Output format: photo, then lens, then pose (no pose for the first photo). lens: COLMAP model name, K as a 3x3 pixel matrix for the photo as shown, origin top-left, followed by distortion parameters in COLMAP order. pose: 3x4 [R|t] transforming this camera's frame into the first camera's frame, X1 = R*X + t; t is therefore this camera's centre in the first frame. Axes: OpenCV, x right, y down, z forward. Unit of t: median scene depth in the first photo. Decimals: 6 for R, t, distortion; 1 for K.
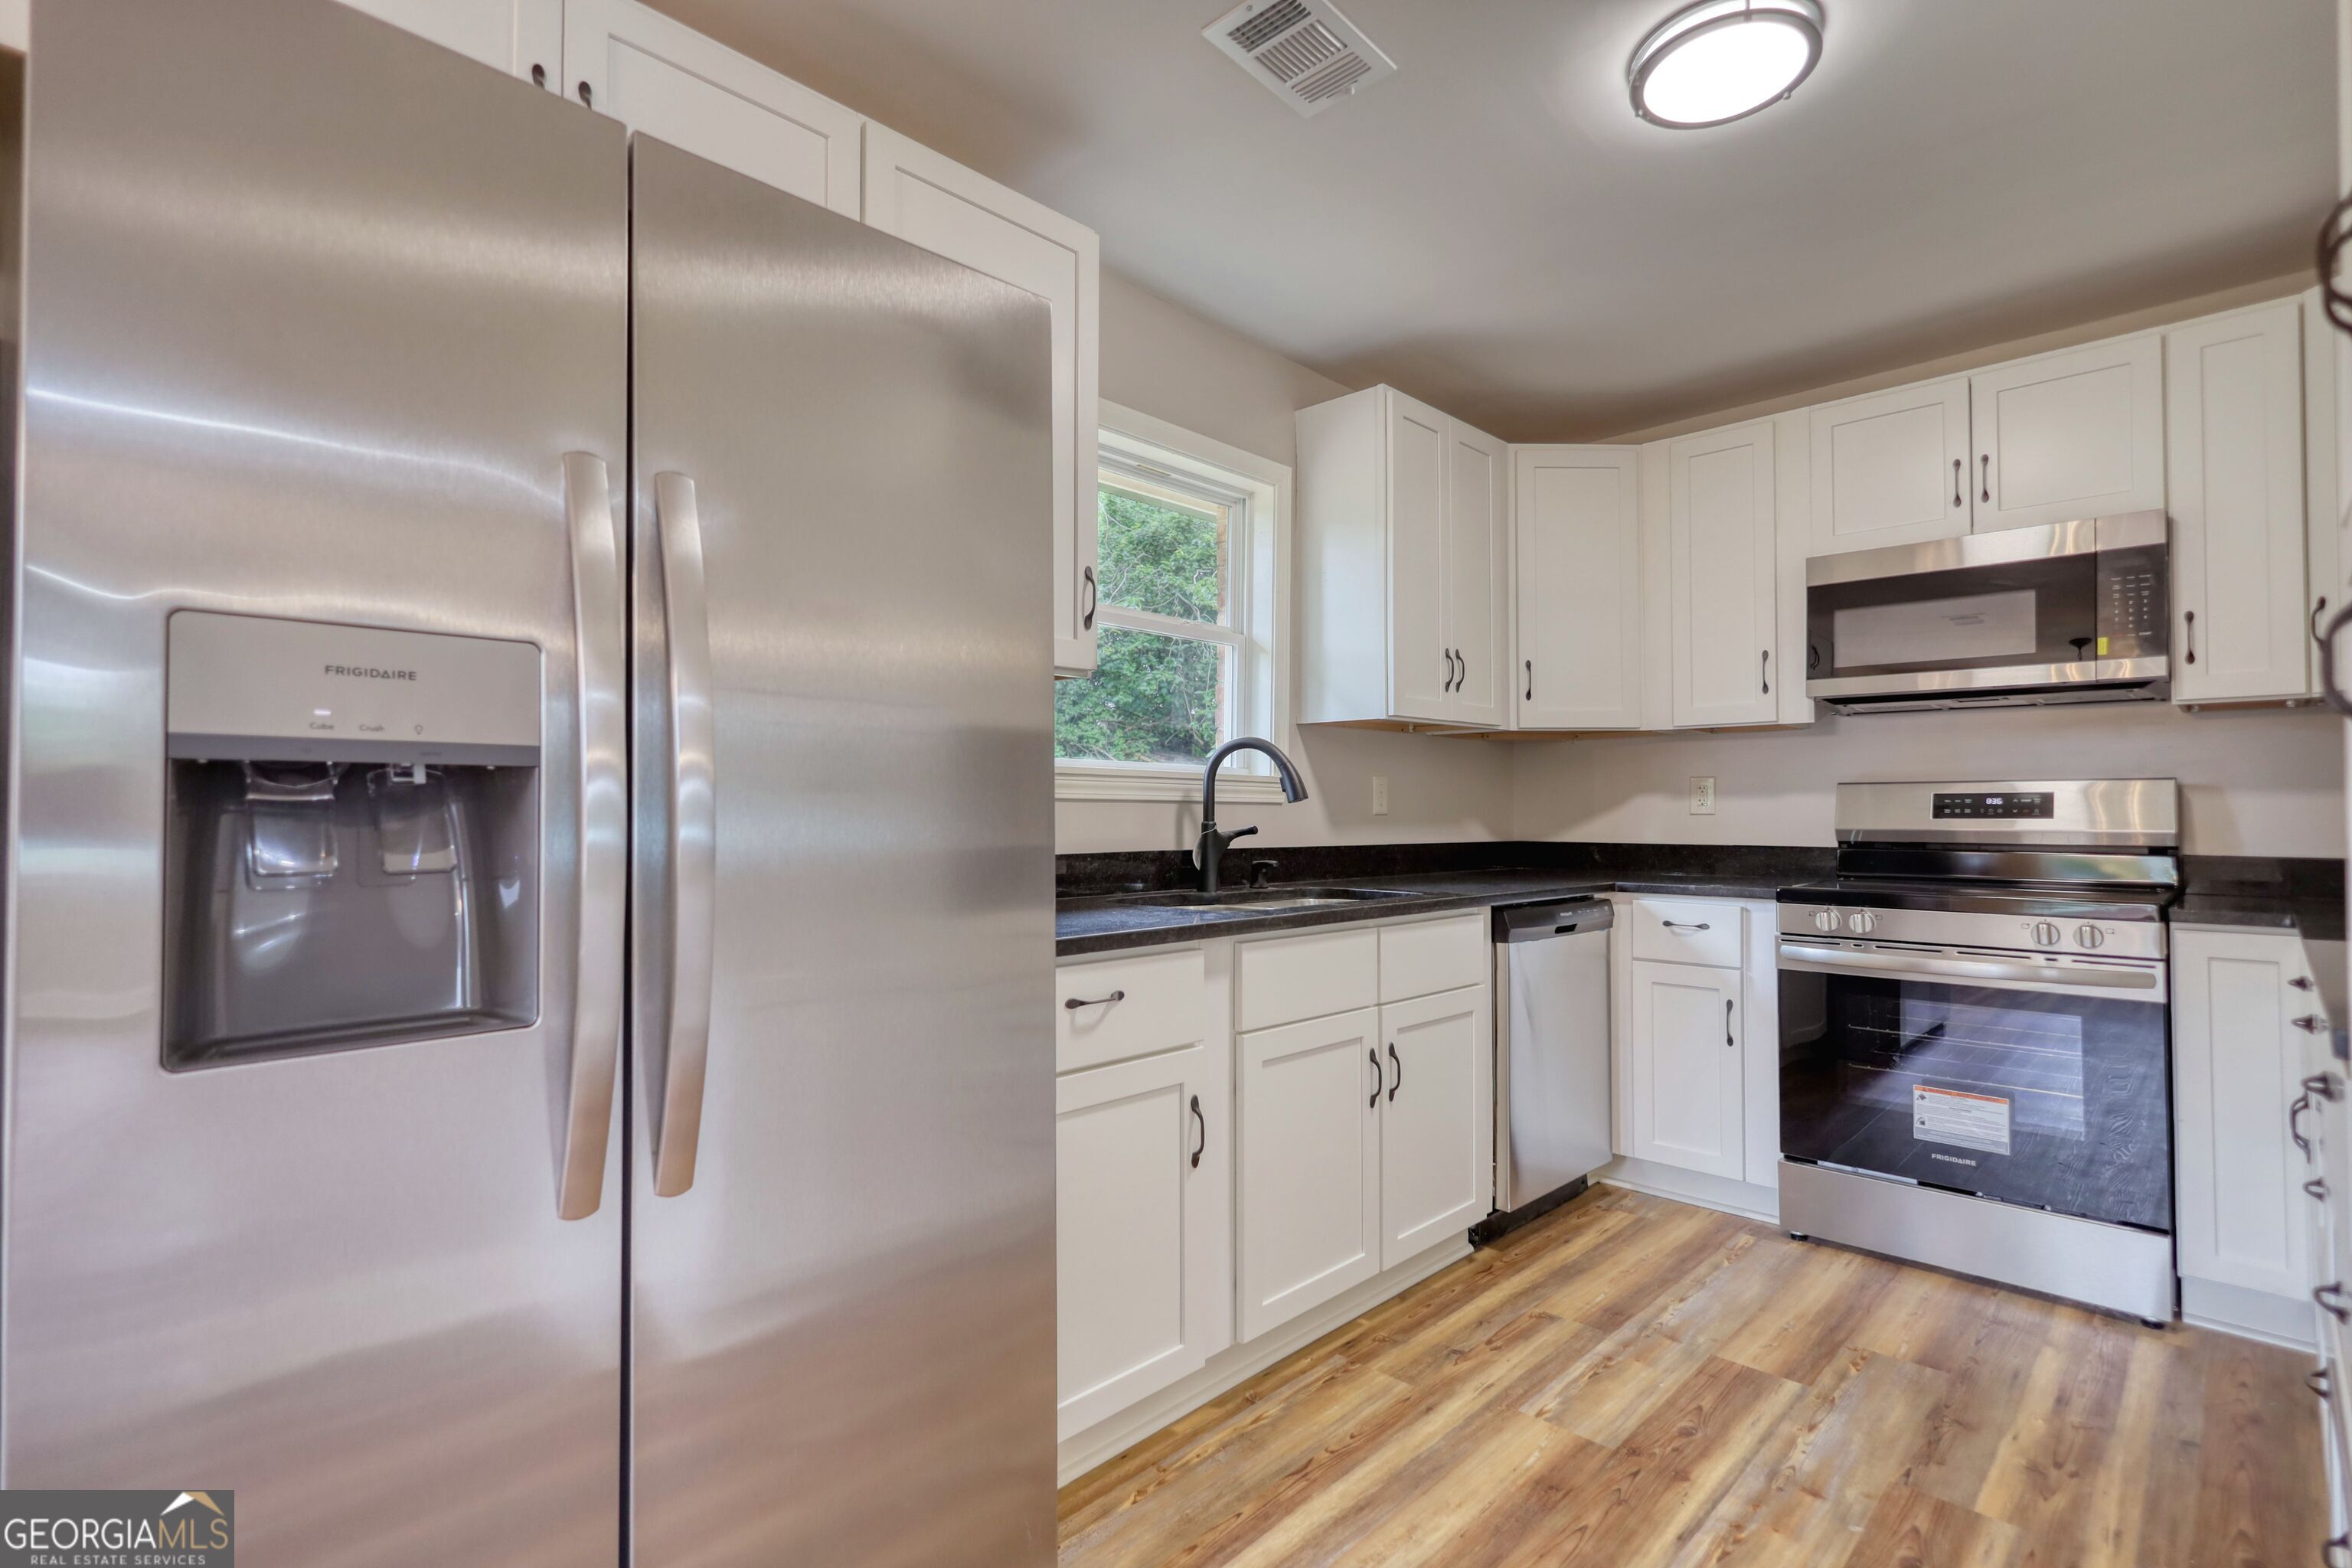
lens RADIAL K [[1102.3, 0, 1176.1], [0, 1102.3, 784.8], [0, 0, 1]] dist [0.001114, 0.000744]
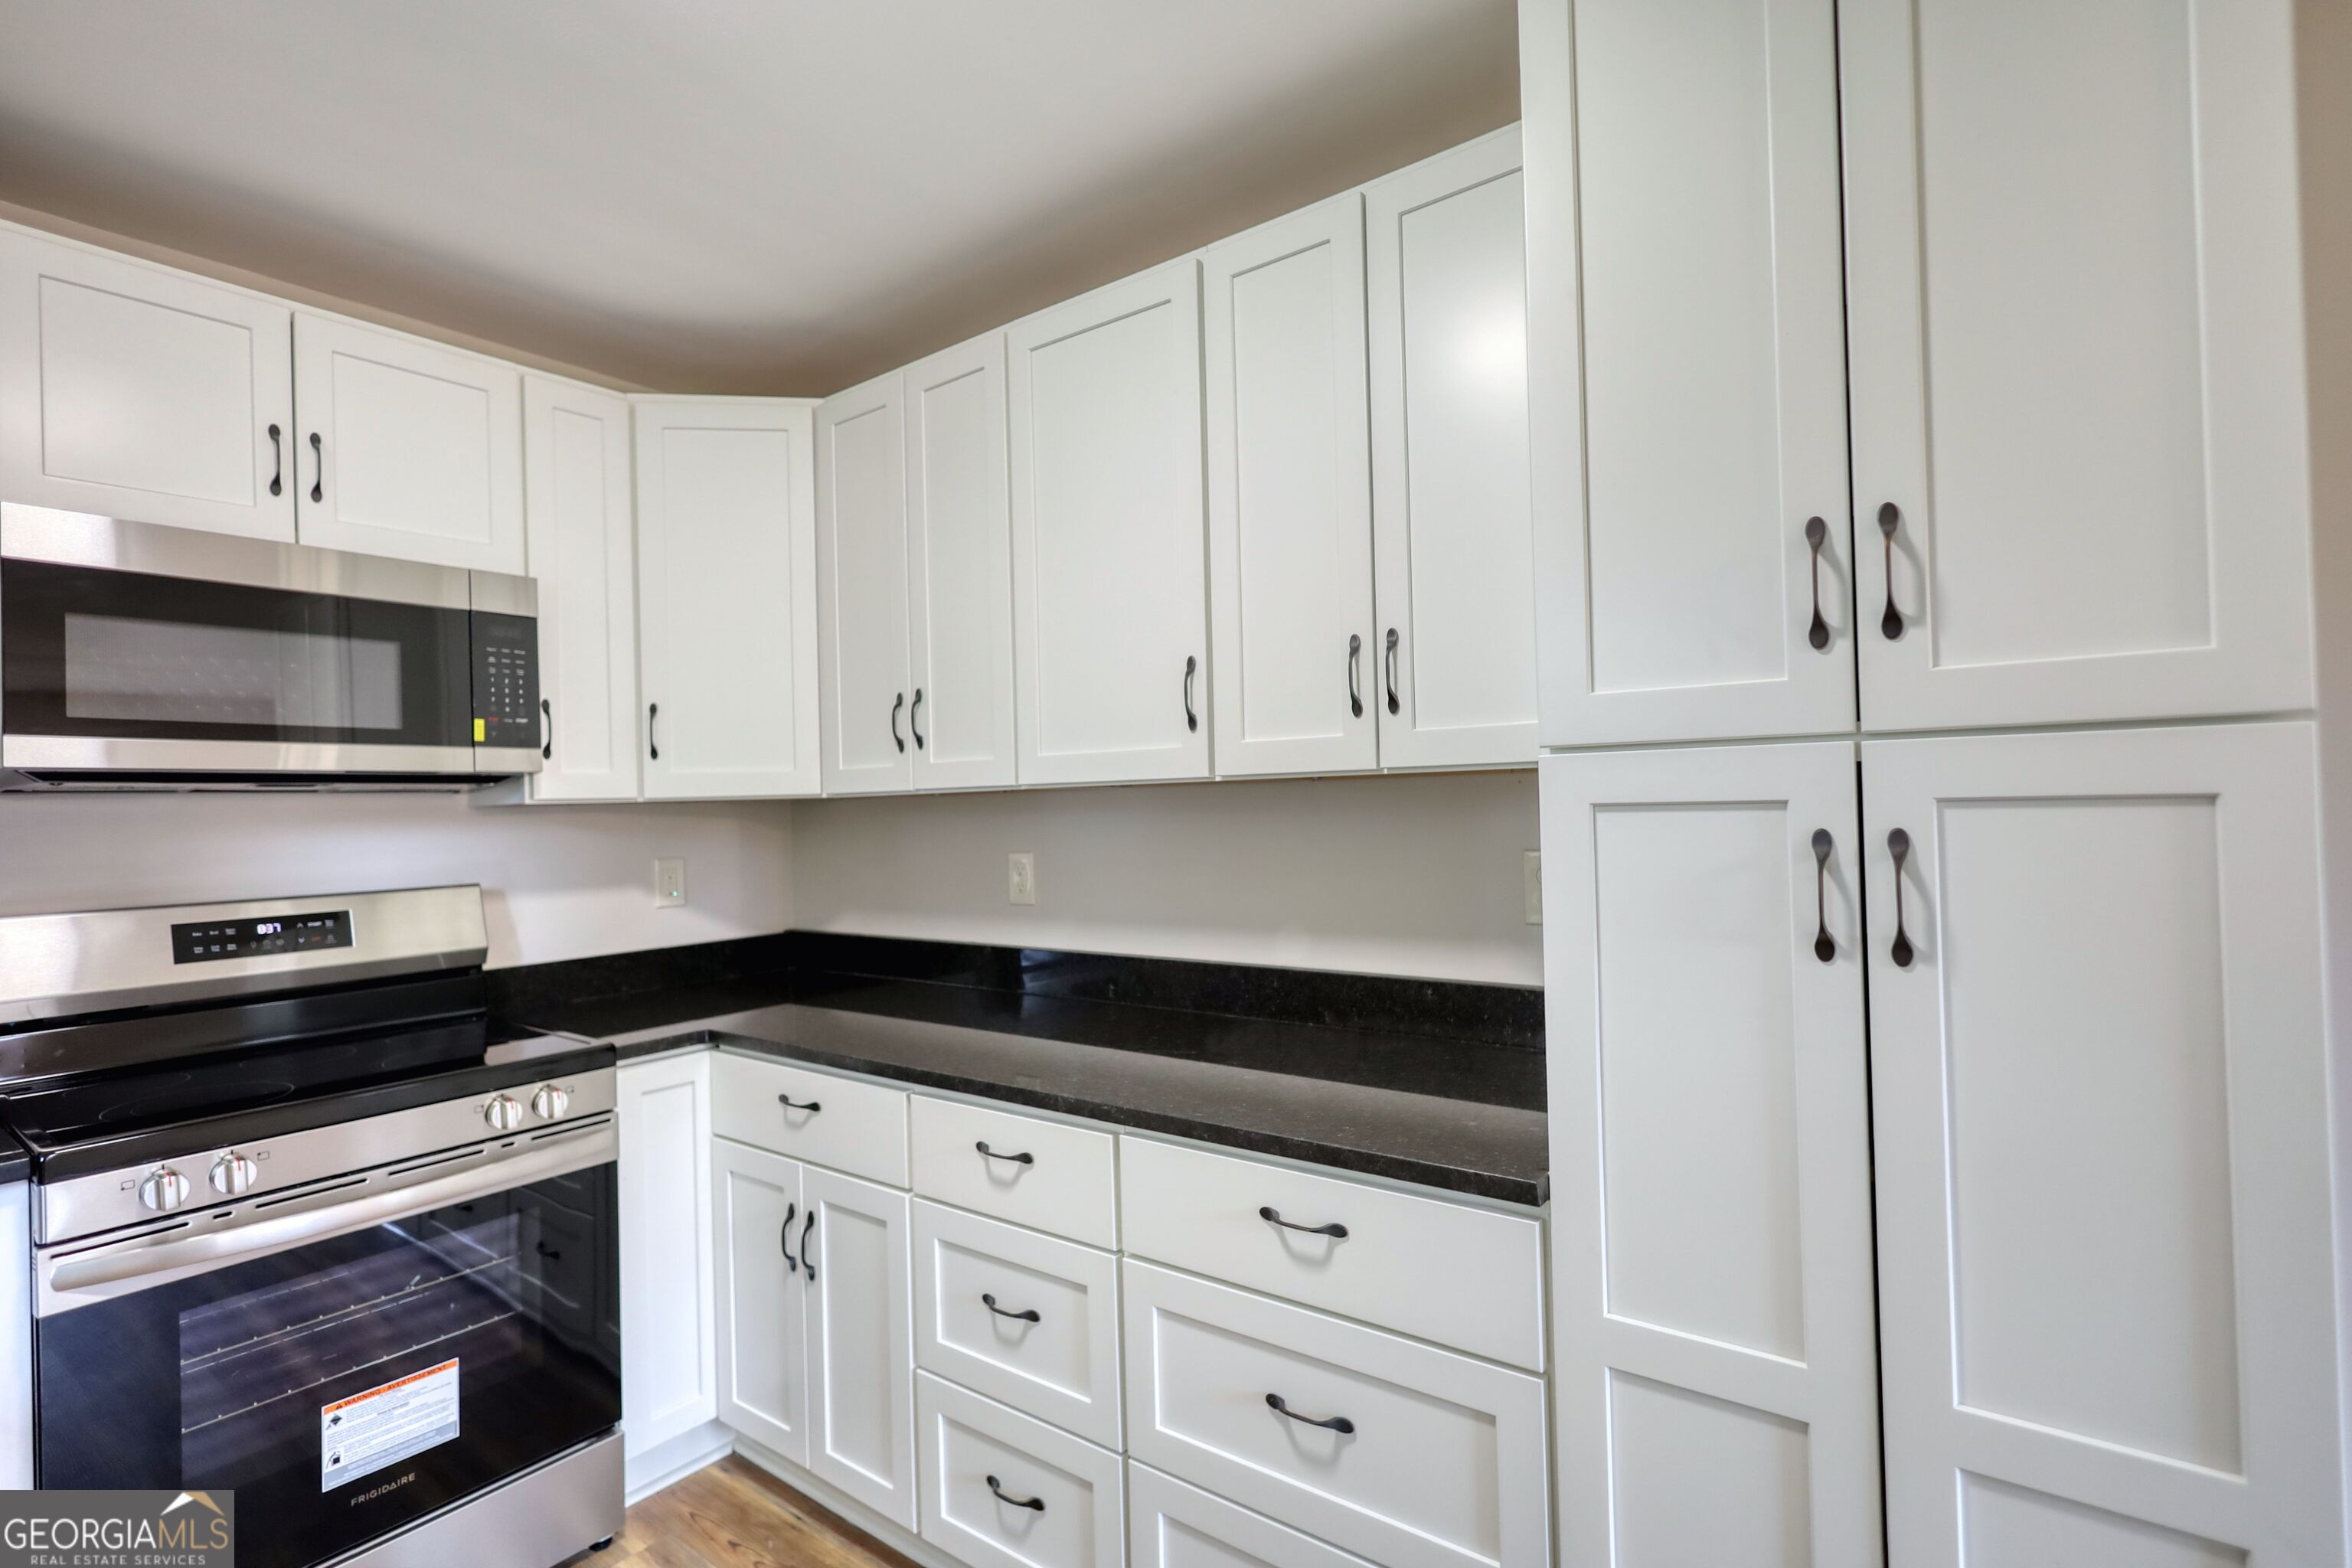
lens RADIAL K [[1102.3, 0, 1179.8], [0, 1102.3, 792.8], [0, 0, 1]] dist [0.001114, 0.000744]
pose [[-0.124272, 0.015330, 0.992130, -0.017947], [0.003639, 0.999881, -0.014994, -0.062020], [-0.992242, 0.001747, -0.124313, 0.558705]]
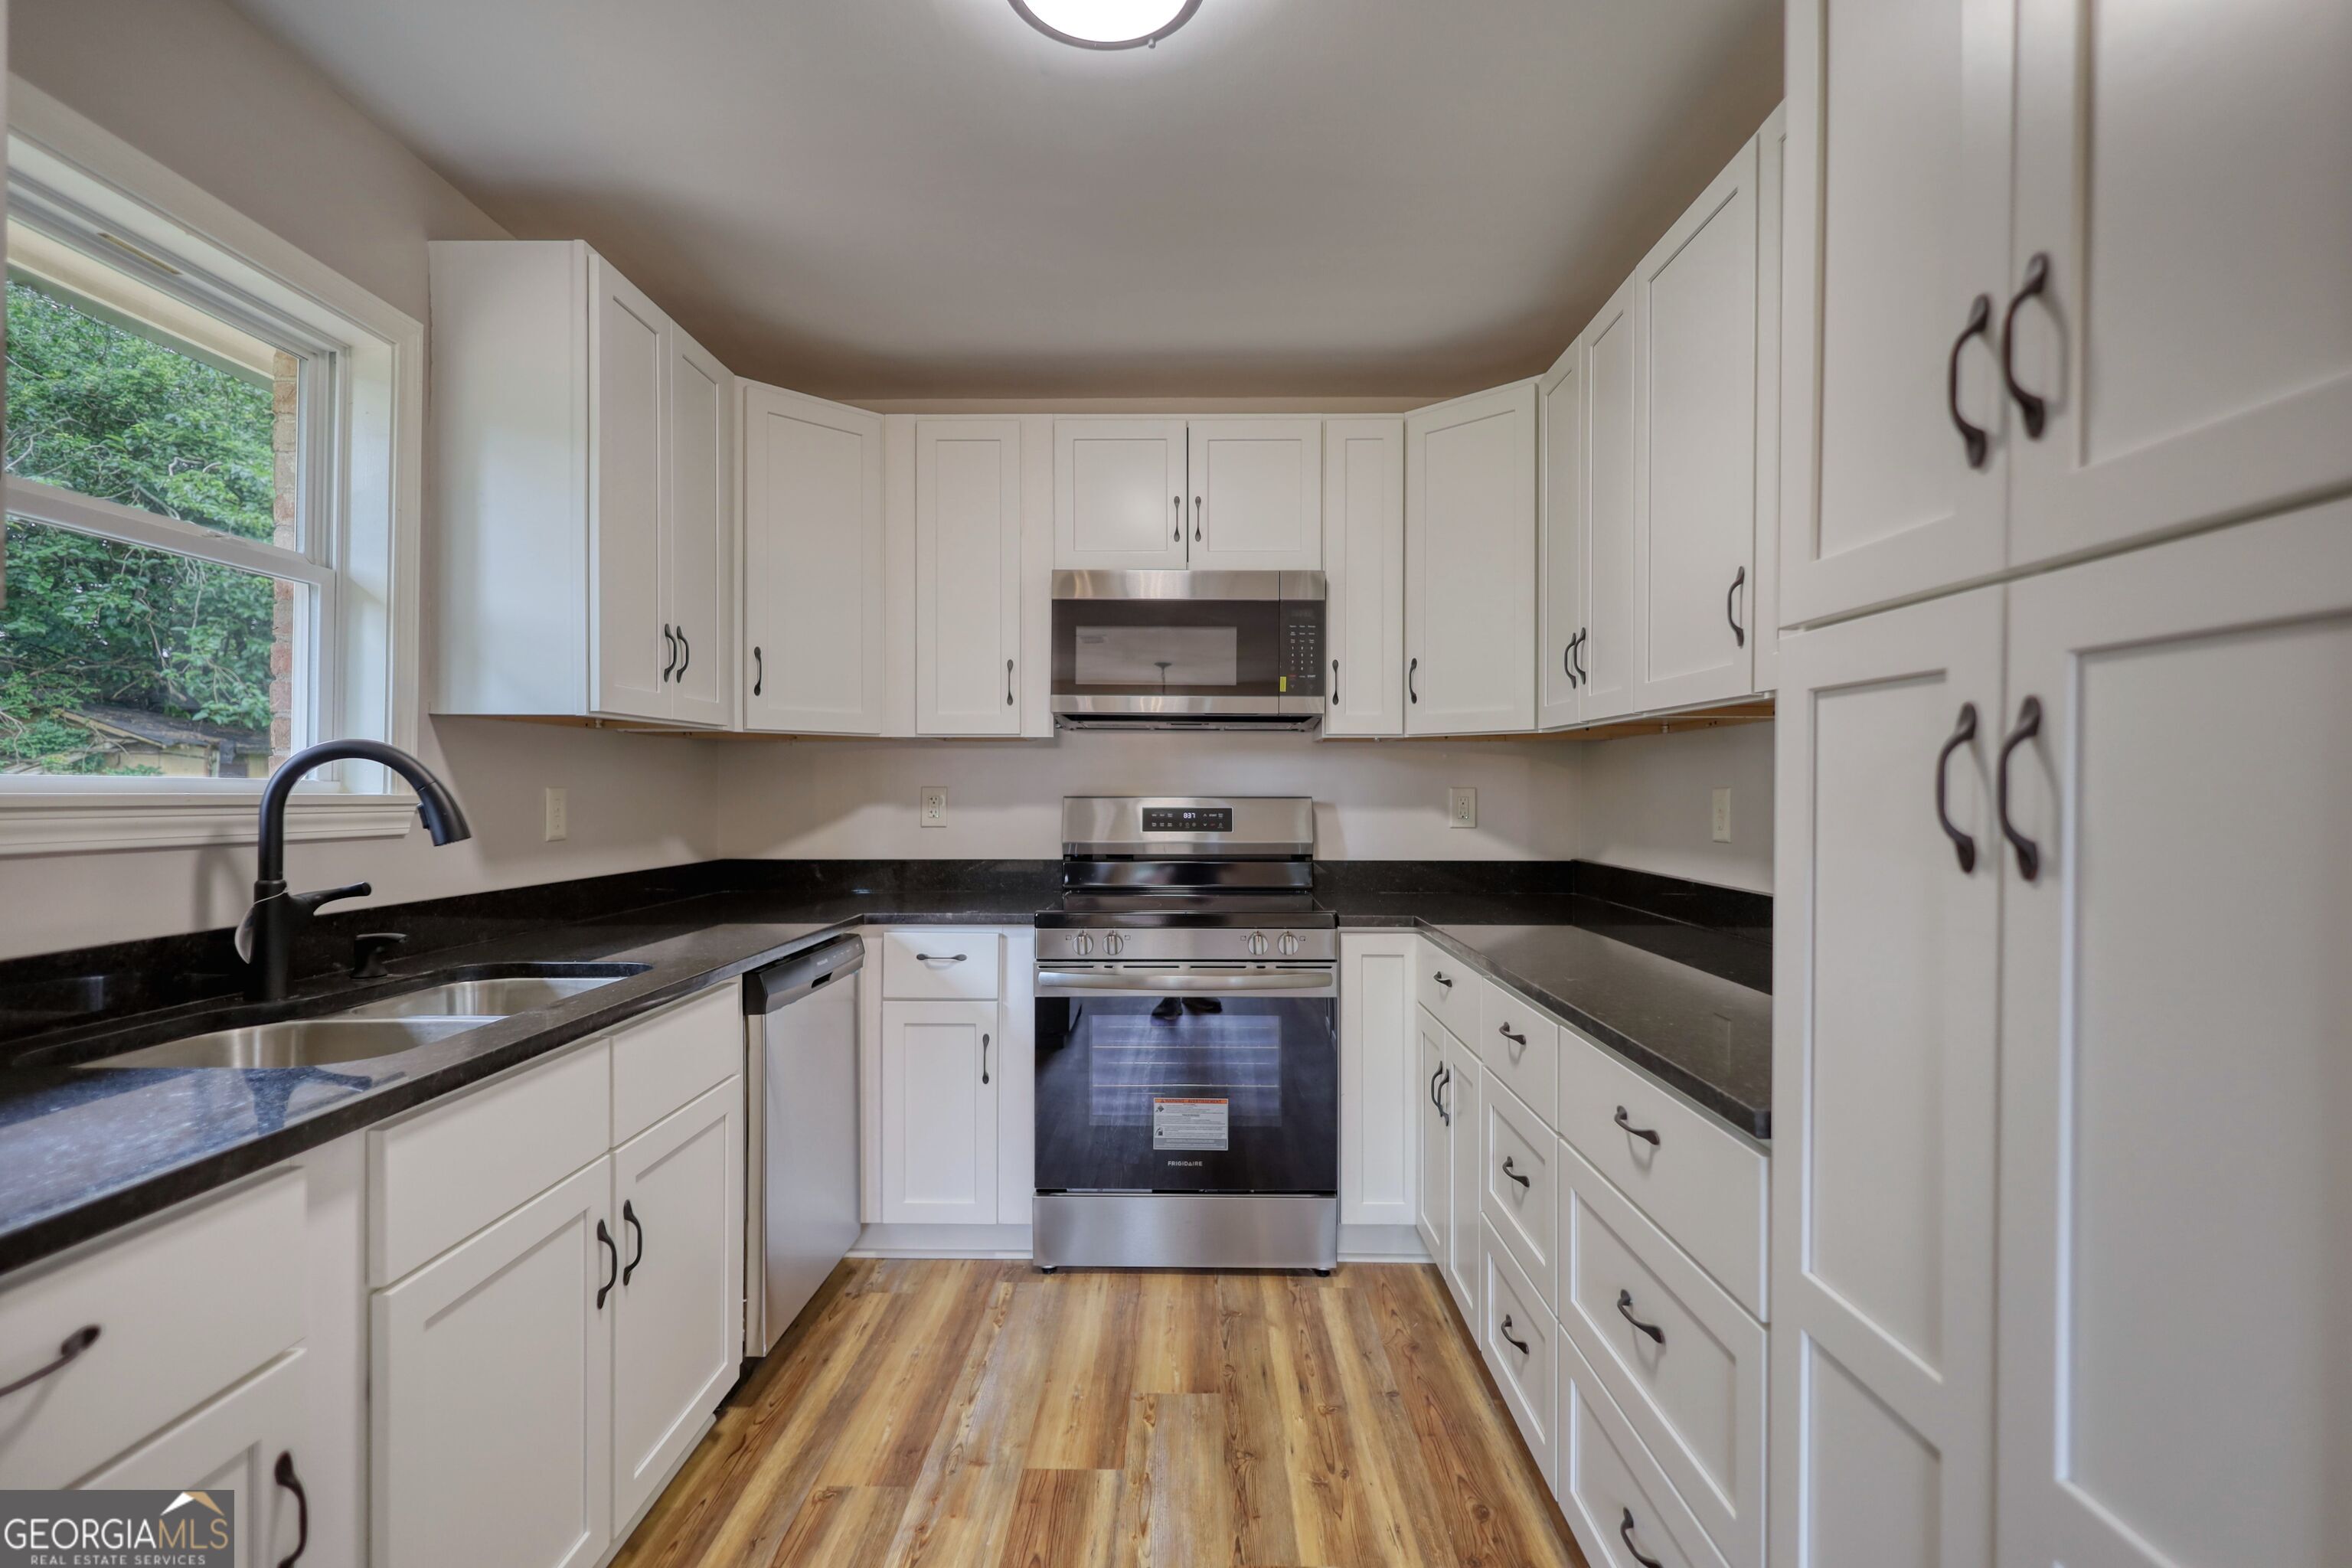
lens RADIAL K [[1102.3, 0, 1173.1], [0, 1102.3, 788.3], [0, 0, 1]] dist [0.001114, 0.000744]
pose [[0.726494, 0.000500, 0.687173, -0.025127], [-0.017411, 0.999692, 0.017680, -0.033759], [-0.686953, -0.024809, 0.726279, 0.231898]]
